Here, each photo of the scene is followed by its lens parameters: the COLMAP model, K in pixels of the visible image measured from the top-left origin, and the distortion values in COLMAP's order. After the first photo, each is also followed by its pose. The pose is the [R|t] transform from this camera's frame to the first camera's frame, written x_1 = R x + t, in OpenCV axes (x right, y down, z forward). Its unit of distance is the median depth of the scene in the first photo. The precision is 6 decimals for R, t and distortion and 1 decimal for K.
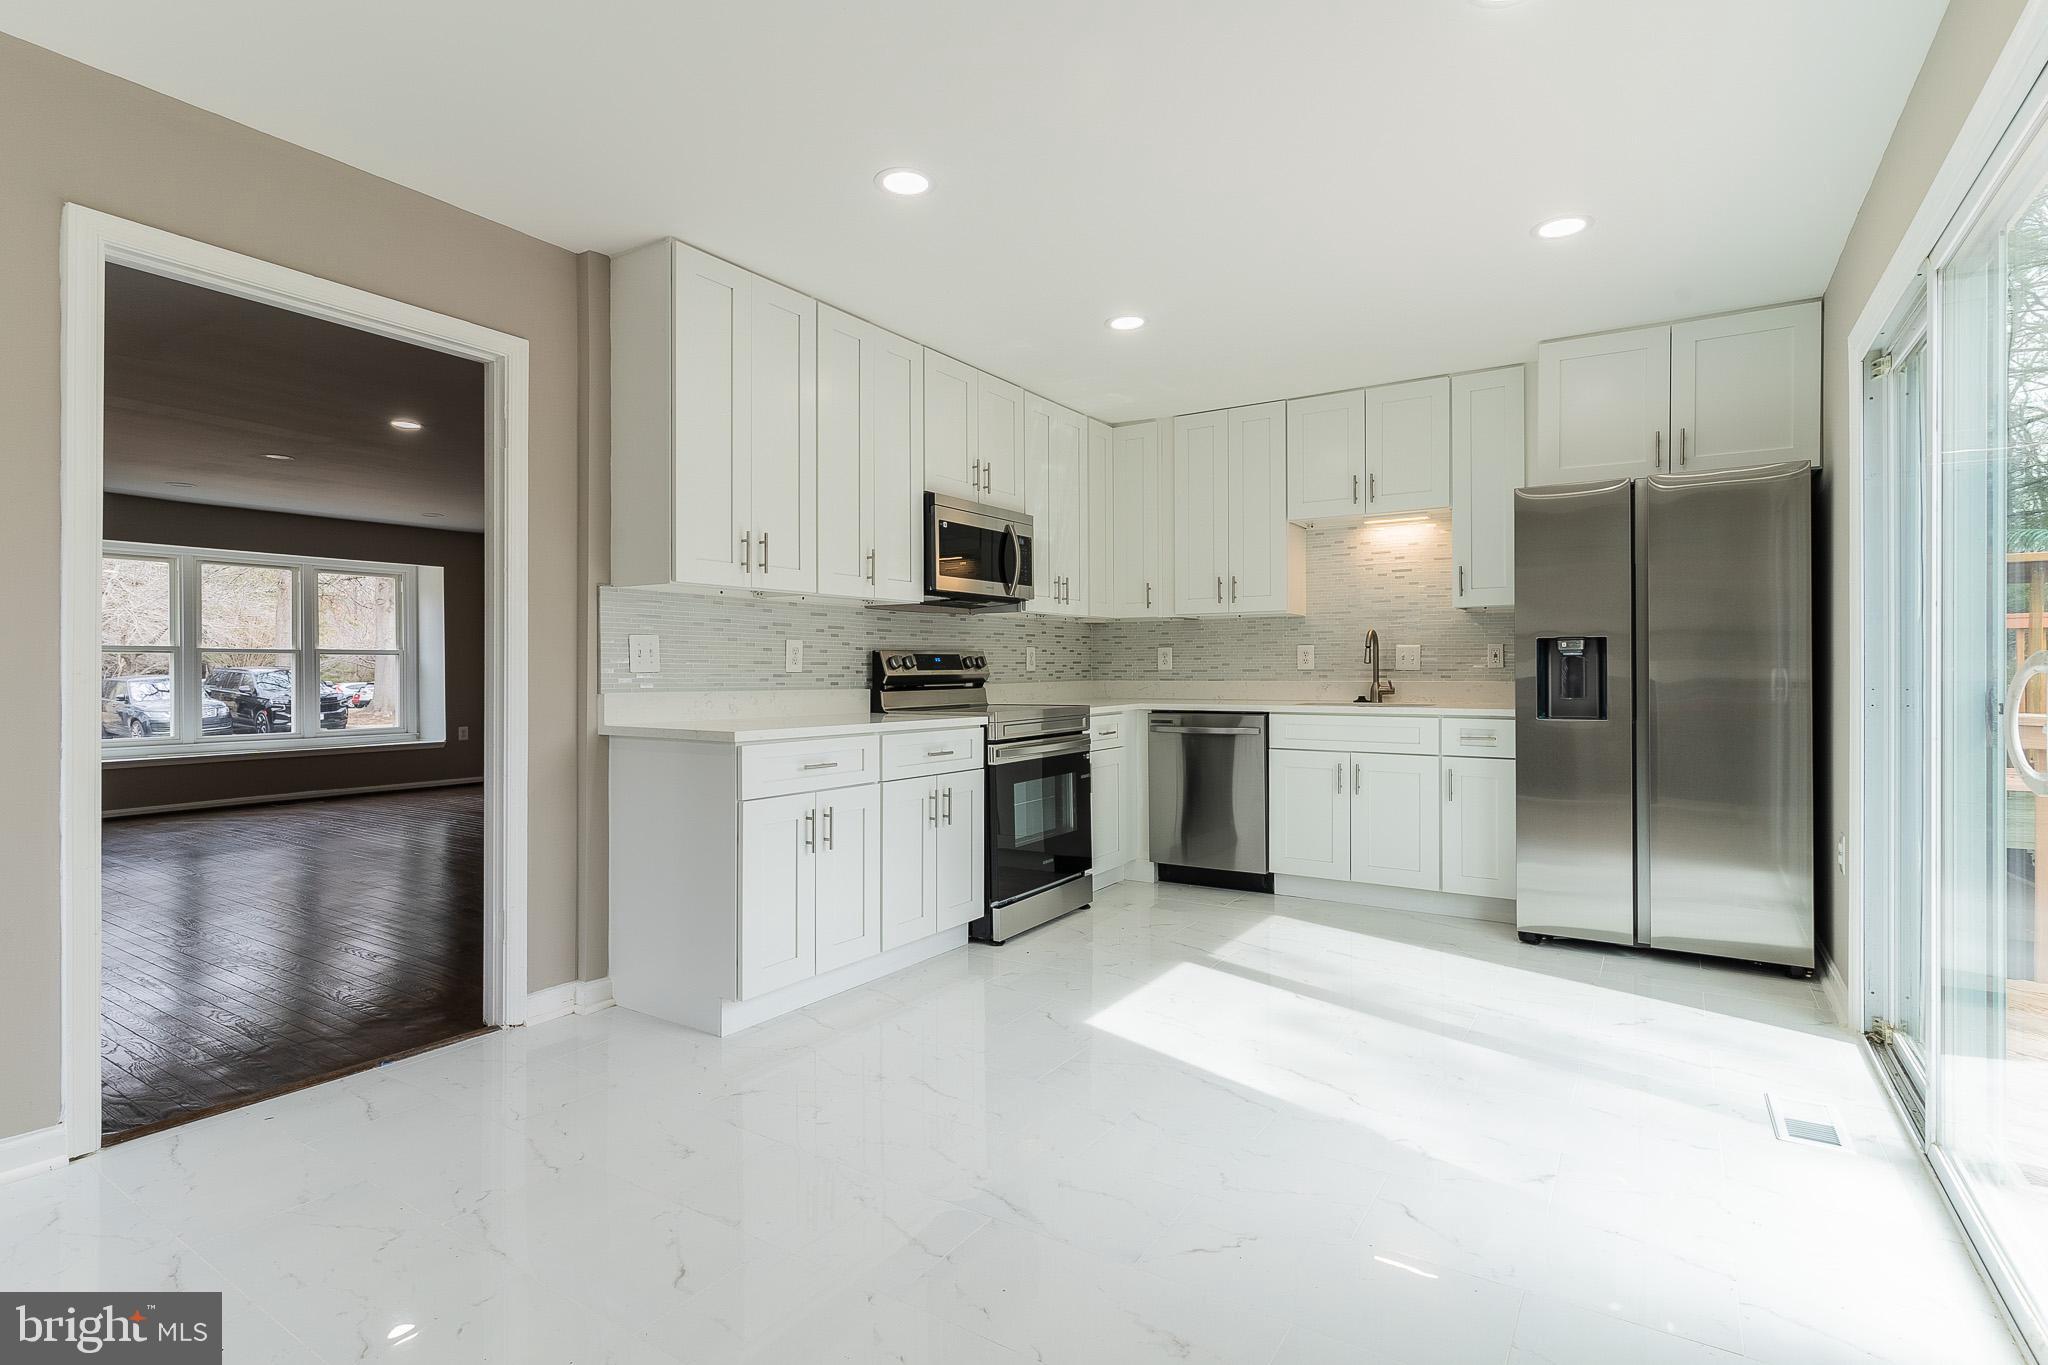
lens RADIAL K [[985.4, 0, 1021.7], [0, 985.4, 672.4], [0, 0, 1]] dist [-0.001435, 0.000285]
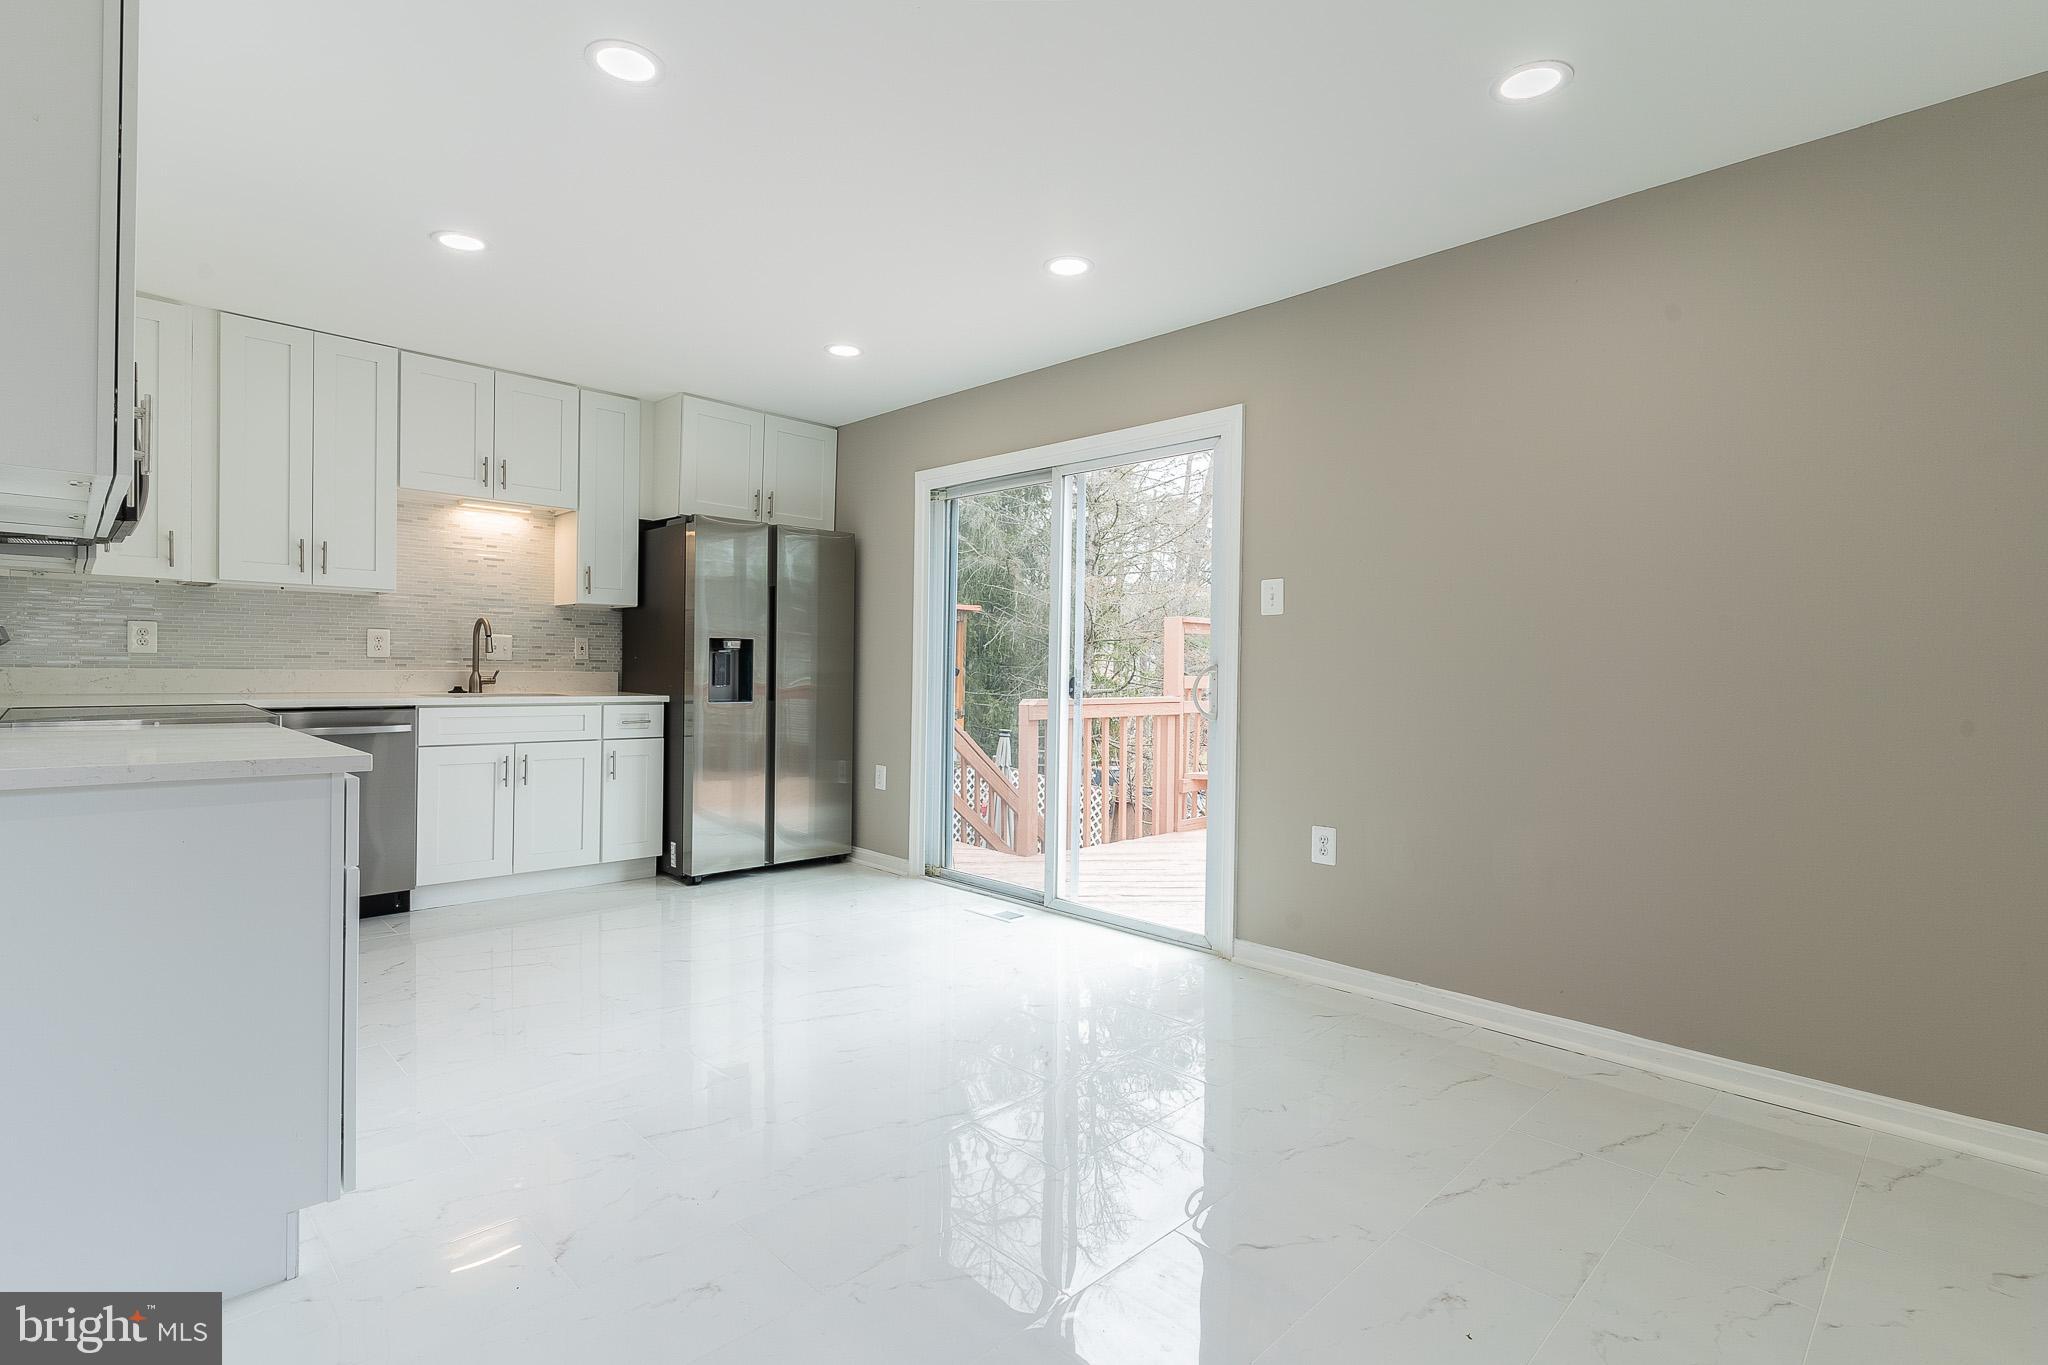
lens RADIAL K [[985.4, 0, 1021.7], [0, 985.4, 672.4], [0, 0, 1]] dist [-0.001435, 0.000285]
pose [[0.211176, 0.005037, 0.977435, -0.481338], [-0.013069, 0.999912, -0.002329, 0.005759], [-0.977361, -0.012282, 0.211223, 0.277564]]
